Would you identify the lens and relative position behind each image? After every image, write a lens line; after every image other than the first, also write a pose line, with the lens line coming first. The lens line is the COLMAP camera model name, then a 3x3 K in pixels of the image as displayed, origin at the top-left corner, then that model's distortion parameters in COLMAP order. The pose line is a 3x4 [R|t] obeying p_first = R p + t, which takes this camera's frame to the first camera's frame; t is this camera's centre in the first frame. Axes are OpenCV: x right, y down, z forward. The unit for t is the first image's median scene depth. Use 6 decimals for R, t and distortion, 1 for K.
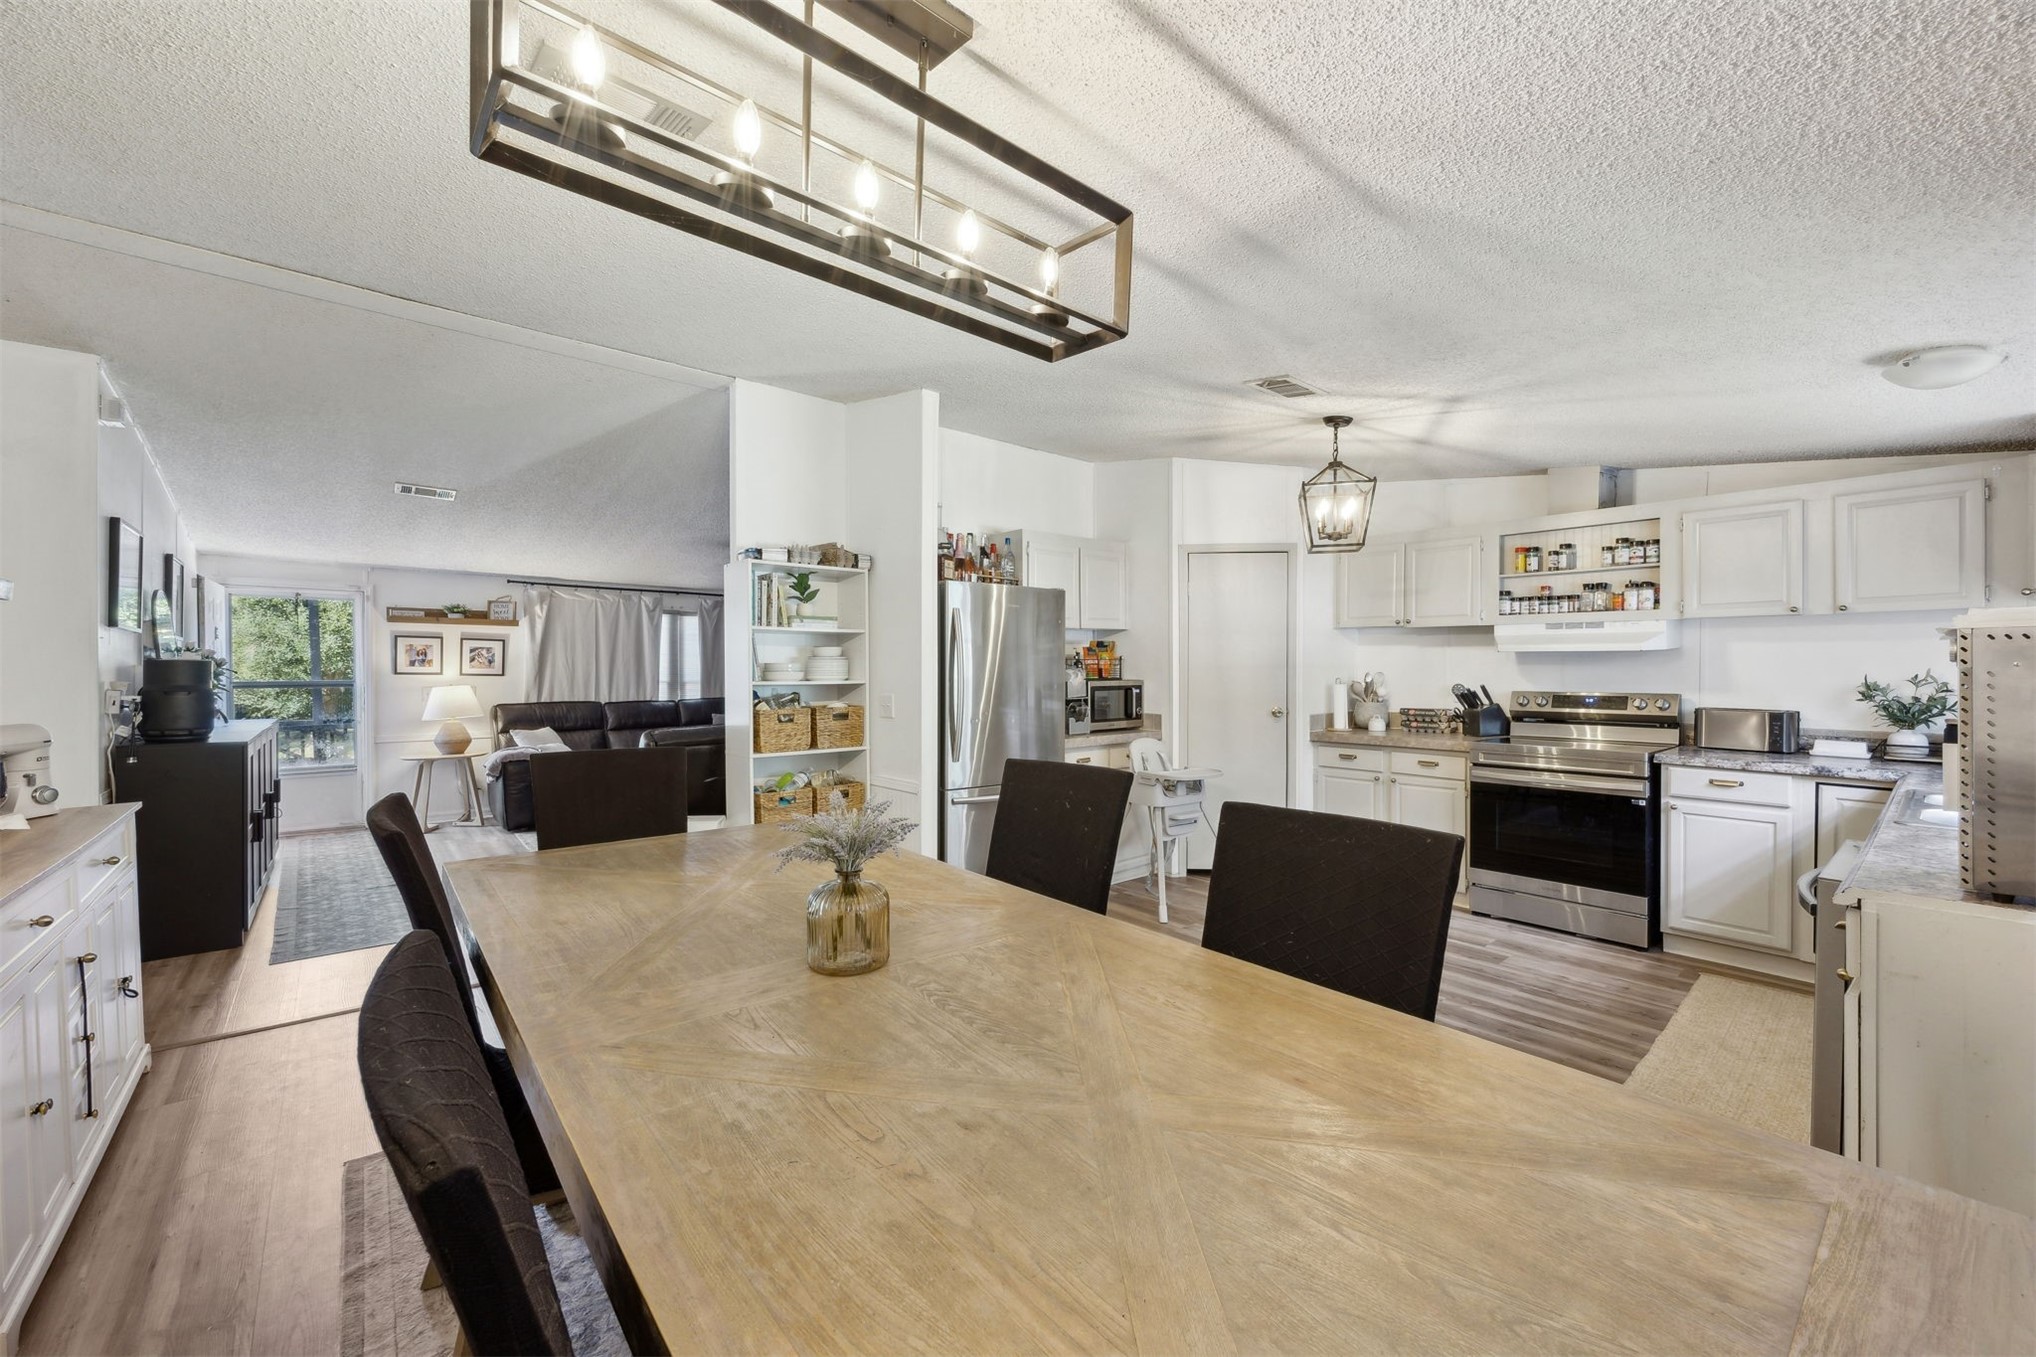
lens RADIAL K [[758.7, 0, 966.2], [0, 758.7, 675.1], [0, 0, 1]] dist [-0.000482, -0.000047]
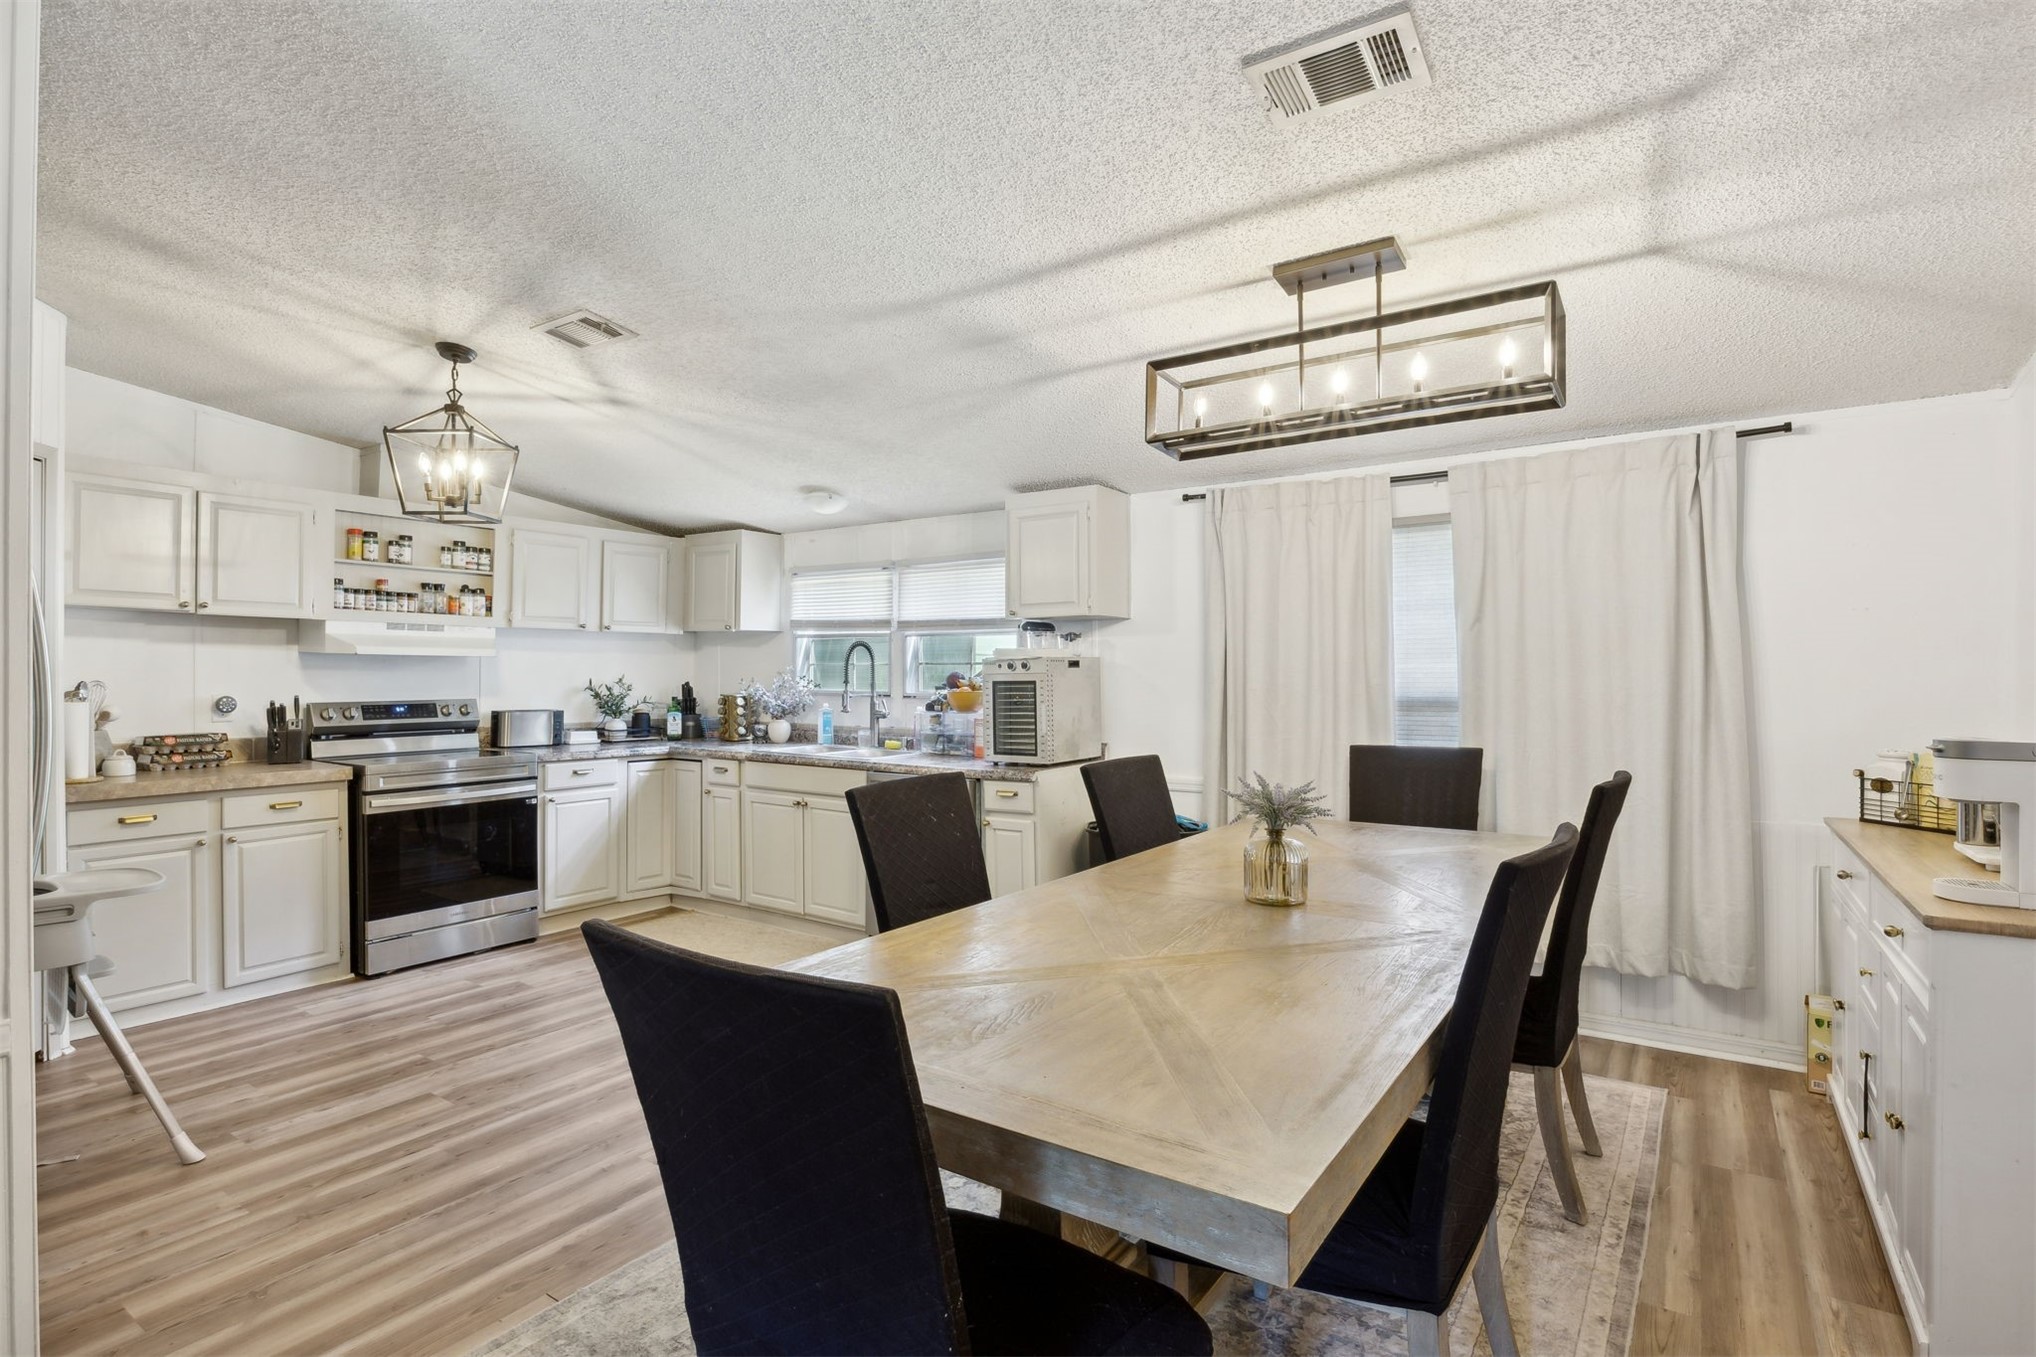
lens RADIAL K [[1034.6, 0, 1018.0], [0, 1034.6, 678.5], [0, 0, 1]] dist [0.000372, 0.000158]
pose [[-0.282572, -0.005716, 0.959229, -0.621433], [0.010485, 0.999904, 0.009047, -0.007725], [-0.959189, 0.012614, -0.282485, 0.690570]]
